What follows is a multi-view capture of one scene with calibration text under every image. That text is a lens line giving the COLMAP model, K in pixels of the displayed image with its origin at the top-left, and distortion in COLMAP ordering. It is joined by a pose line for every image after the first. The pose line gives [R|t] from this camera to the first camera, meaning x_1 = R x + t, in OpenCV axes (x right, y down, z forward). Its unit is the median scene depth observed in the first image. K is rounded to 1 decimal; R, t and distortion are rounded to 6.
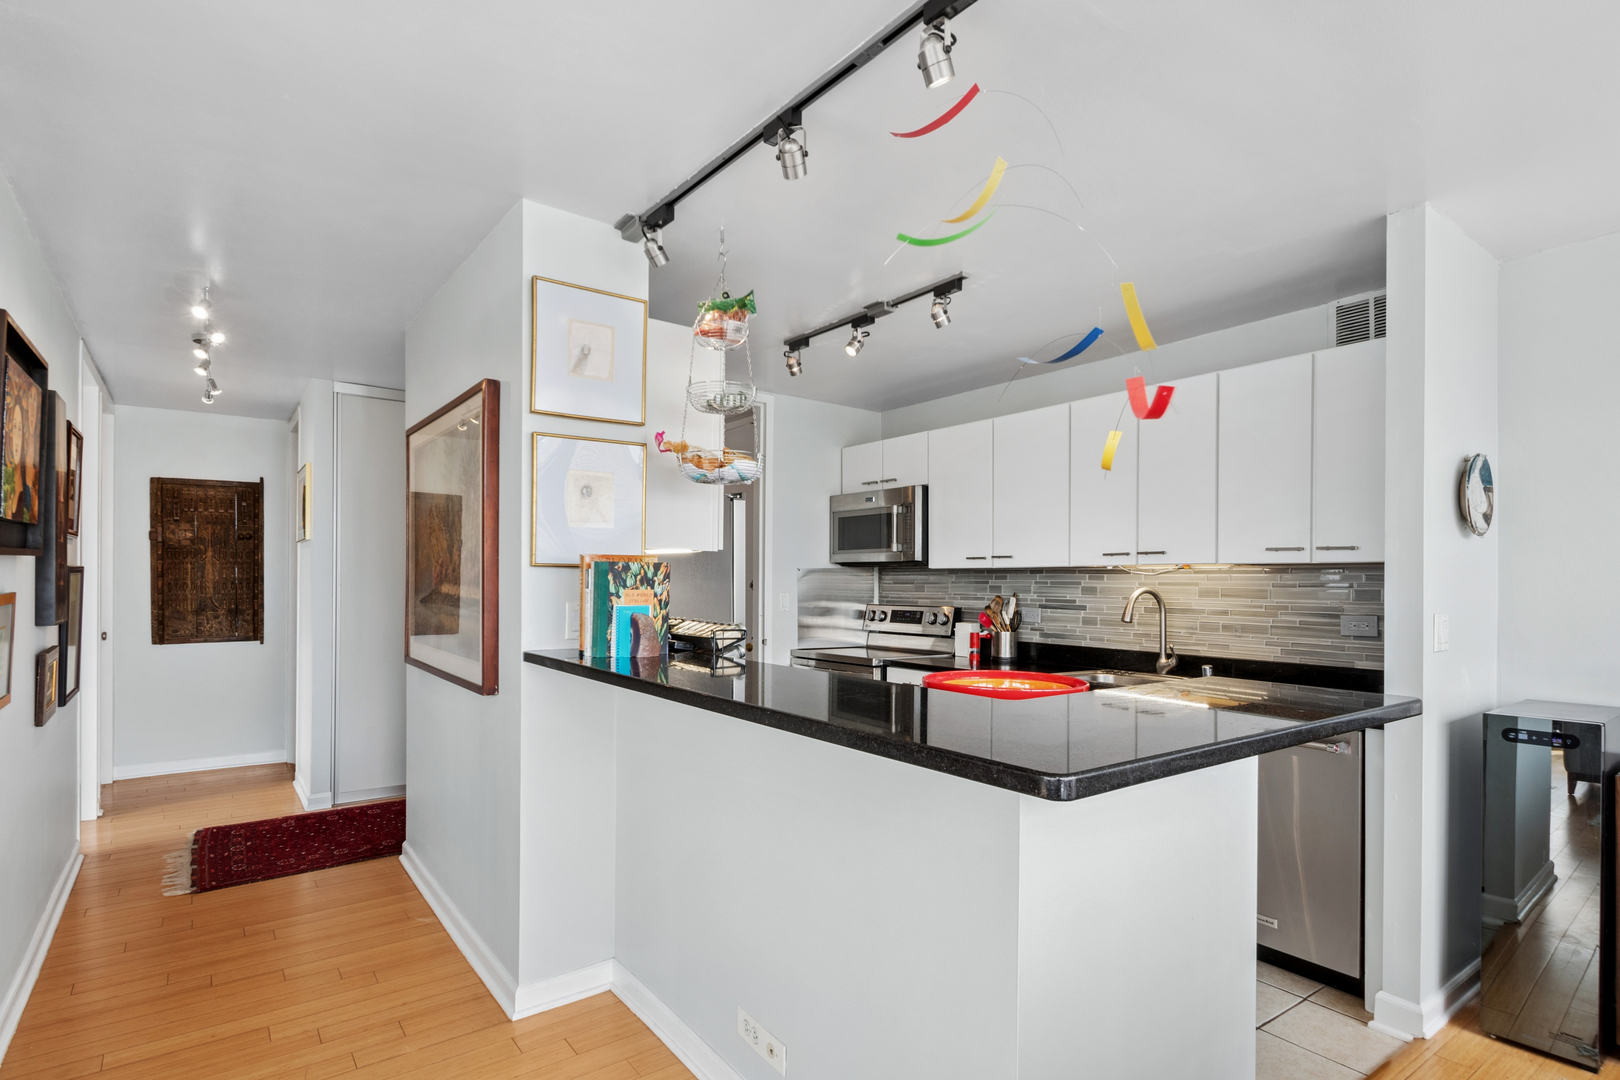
lens RADIAL K [[820.4, 0, 810.1], [0, 820.4, 582.8], [0, 0, 1]] dist [-0.003654, -0.002040]
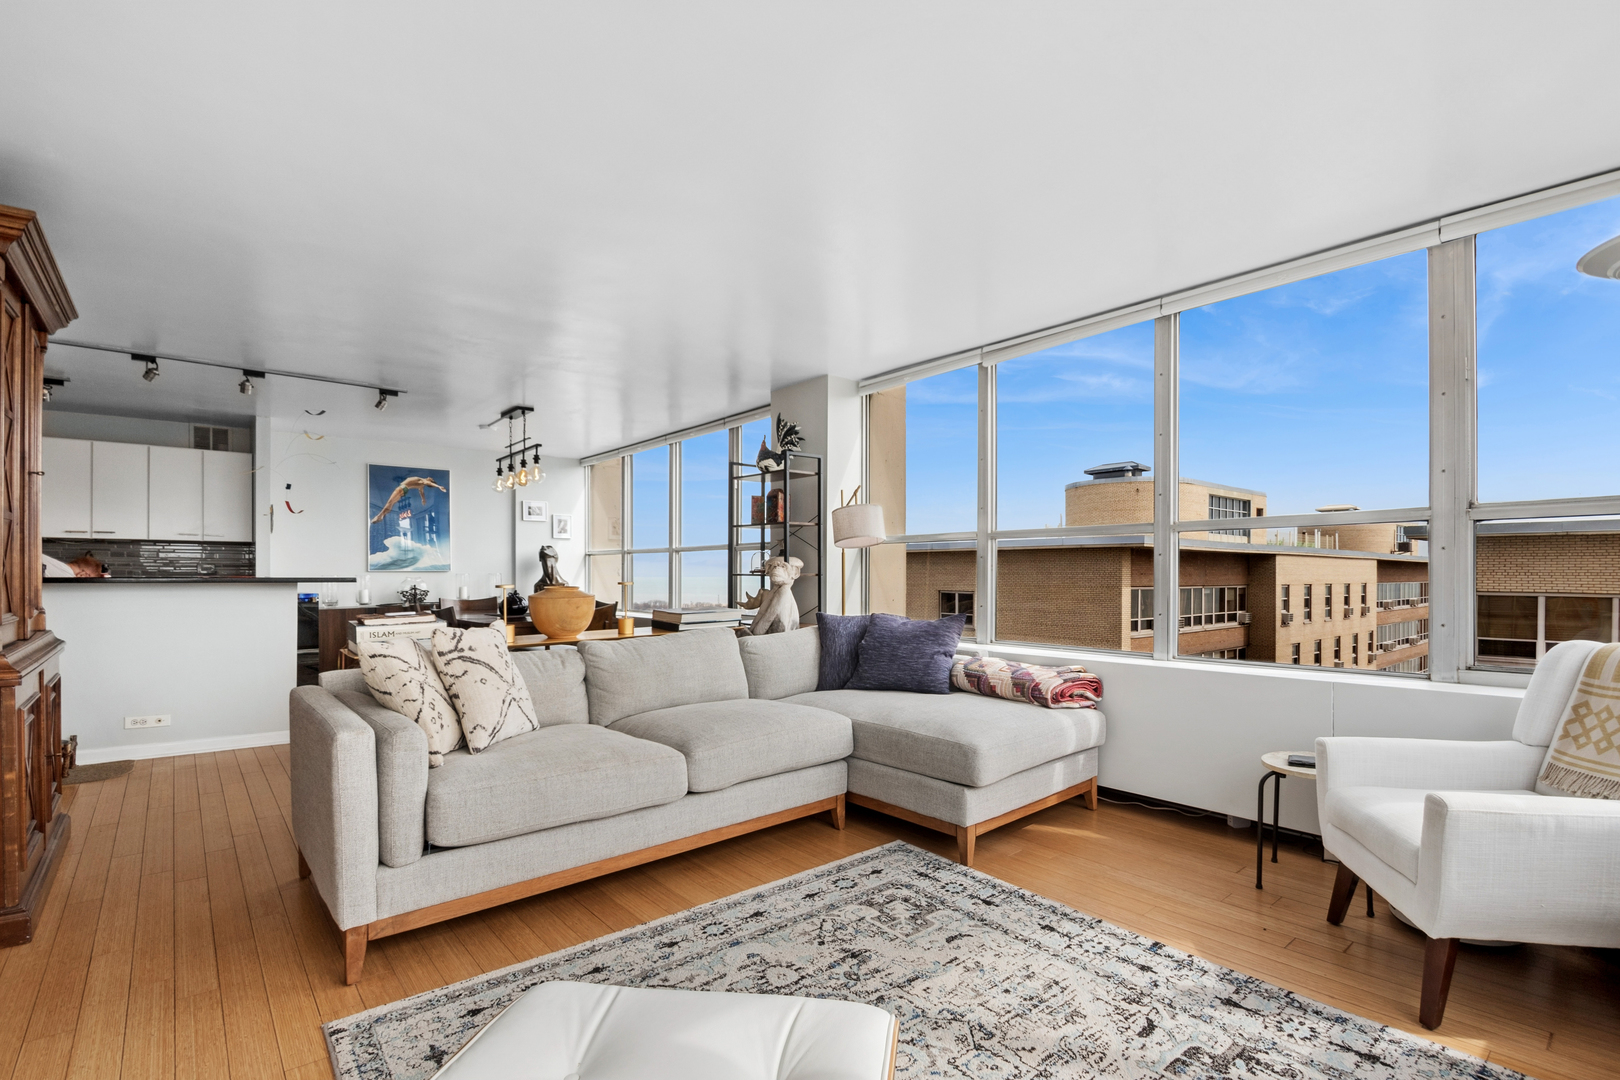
lens RADIAL K [[750.3, 0, 814.0], [0, 750.3, 580.2], [0, 0, 1]] dist [0.009866, -0.018950]
pose [[-0.069193, -0.013326, 0.997514, -1.378638], [-0.002029, 0.999911, 0.013218, 0.046388], [-0.997601, -0.001109, -0.069214, -0.493943]]
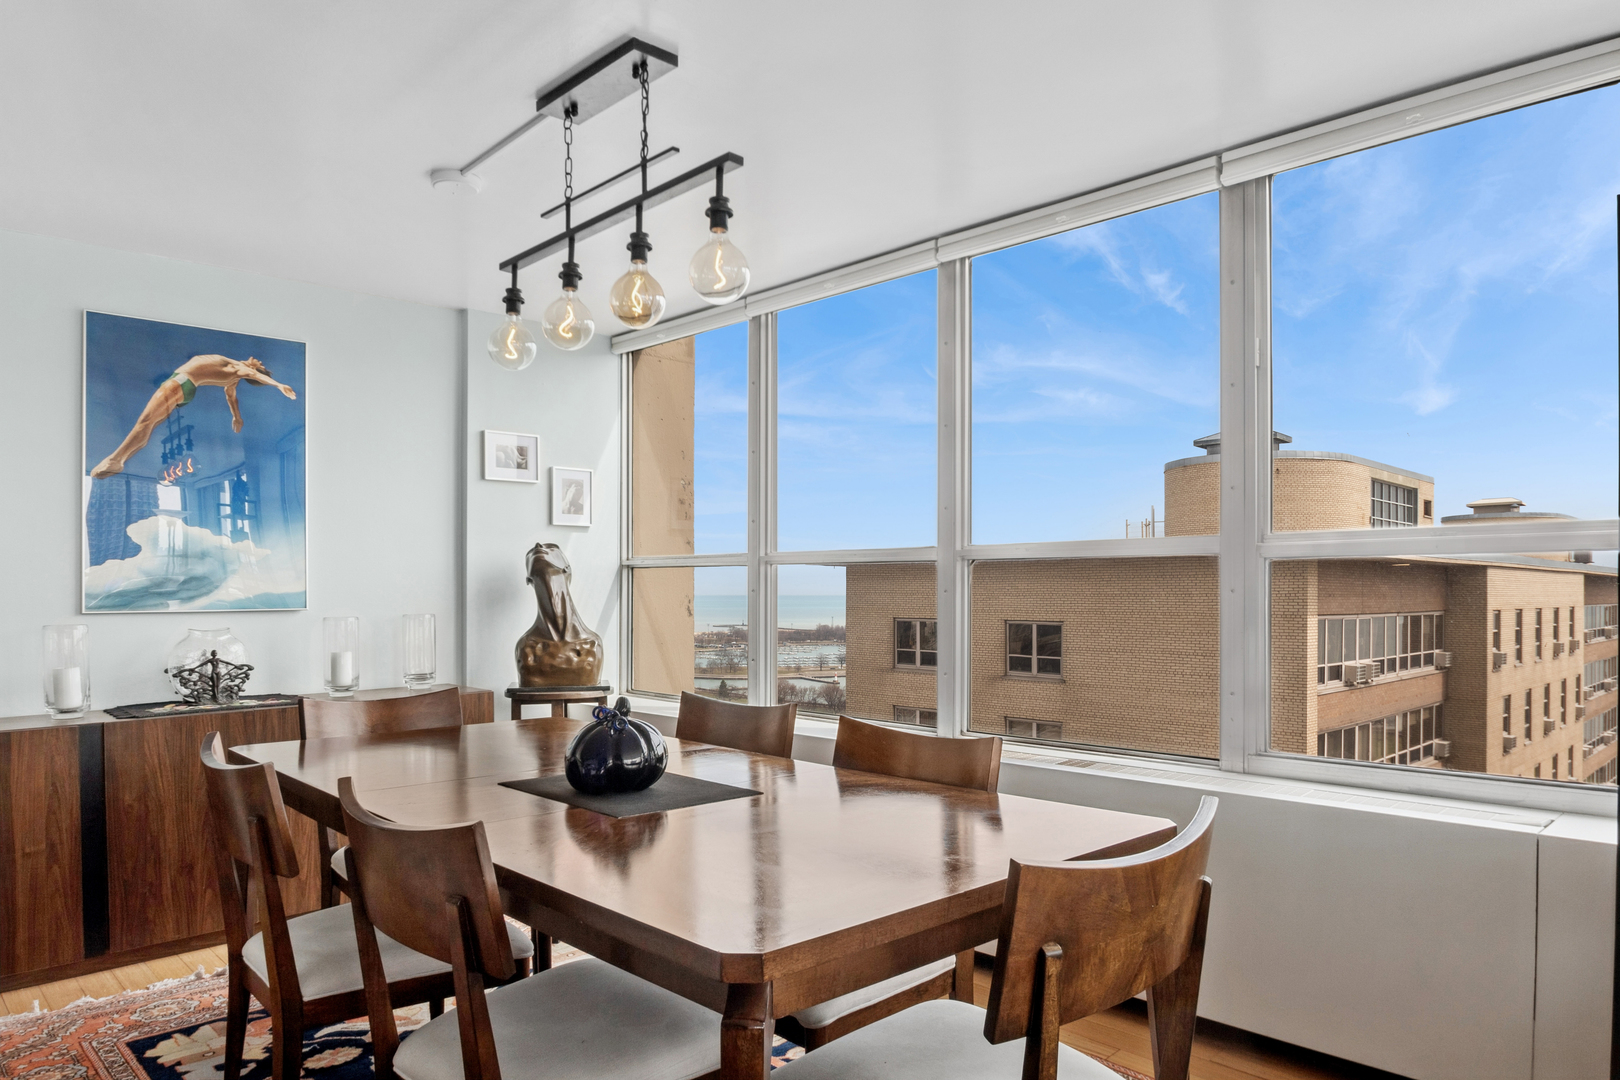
lens RADIAL K [[1043.8, 0, 809.8], [0, 1043.8, 592.9], [0, 0, 1]] dist [-0.029015, -0.001284]
pose [[-0.139300, -0.006665, 0.990228, -0.298195], [-0.002708, 0.999976, 0.006350, 0.023433], [-0.990247, -0.001797, -0.139315, 0.035393]]
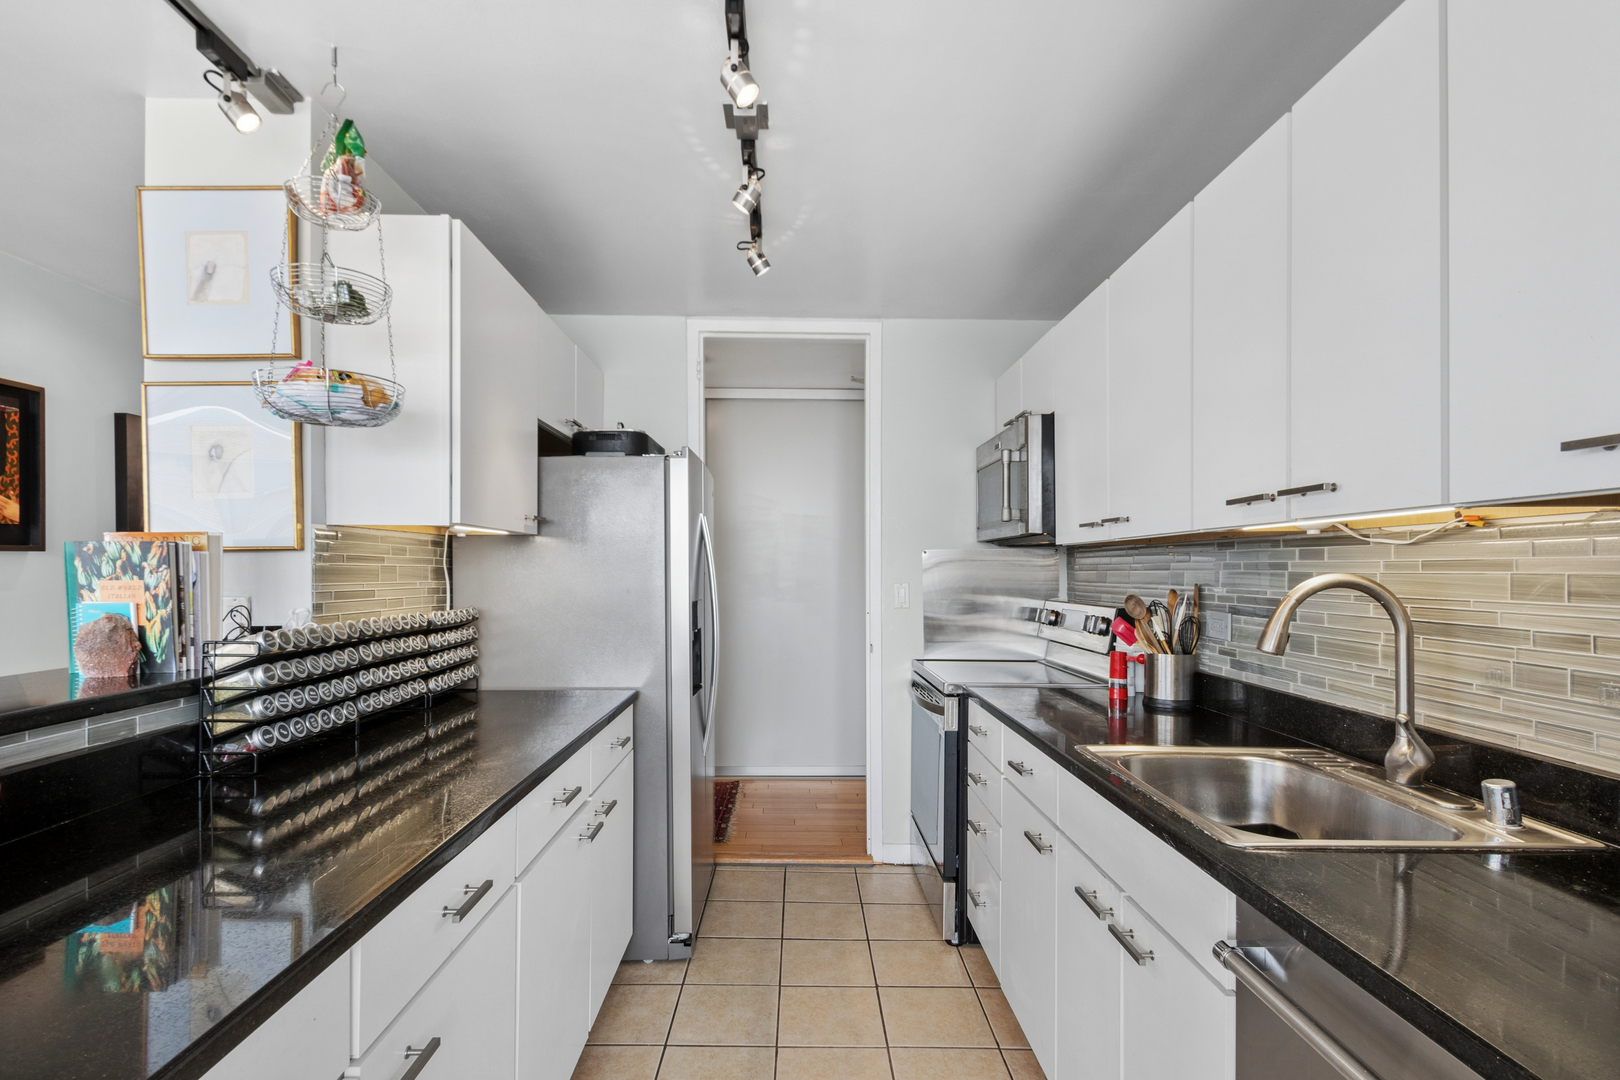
lens RADIAL K [[768.6, 0, 809.5], [0, 768.6, 576.6], [0, 0, 1]] dist [0.015445, -0.019831]
pose [[0.812279, -0.002890, -0.583263, 0.434332], [0.005919, 0.999977, 0.003288, 0.004326], [0.583240, -0.006123, 0.812277, 0.534090]]
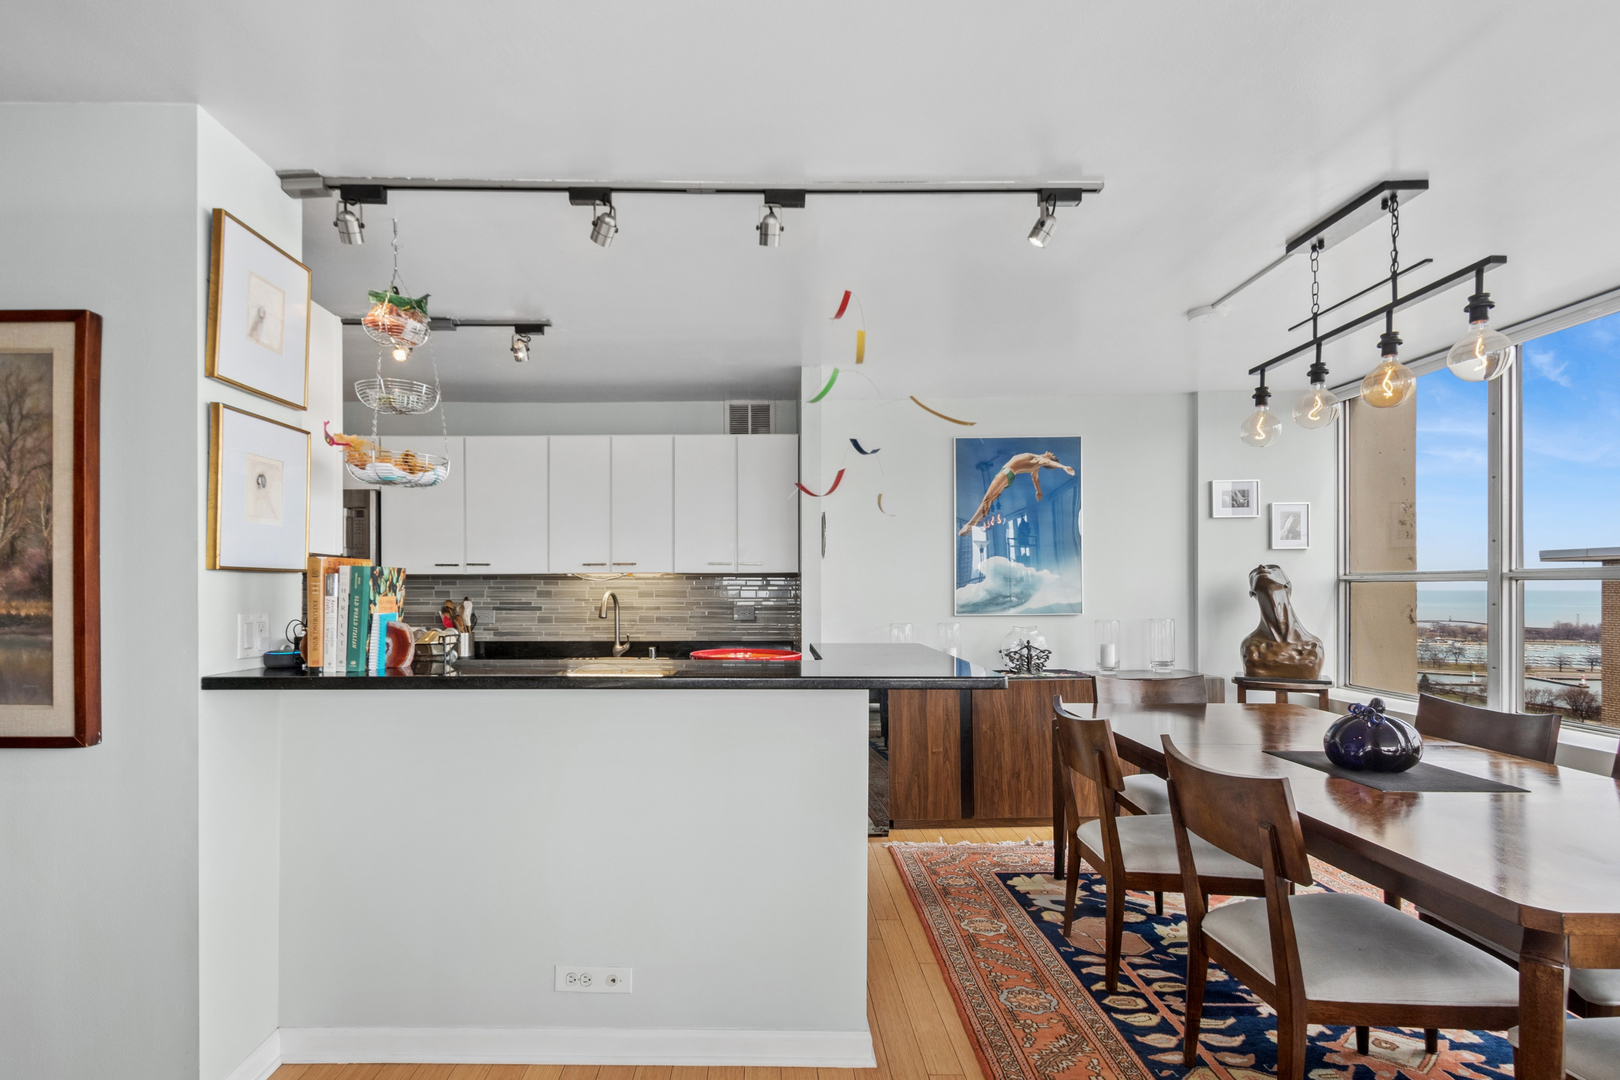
lens RADIAL K [[777.0, 0, 763.3], [0, 777.0, 590.4], [0, 0, 1]] dist [0.027496, -0.015342]
pose [[0.598270, -0.008455, 0.801250, -0.441705], [0.006087, 0.999963, 0.006007, -0.000732], [-0.801272, 0.001283, 0.598299, 0.077655]]
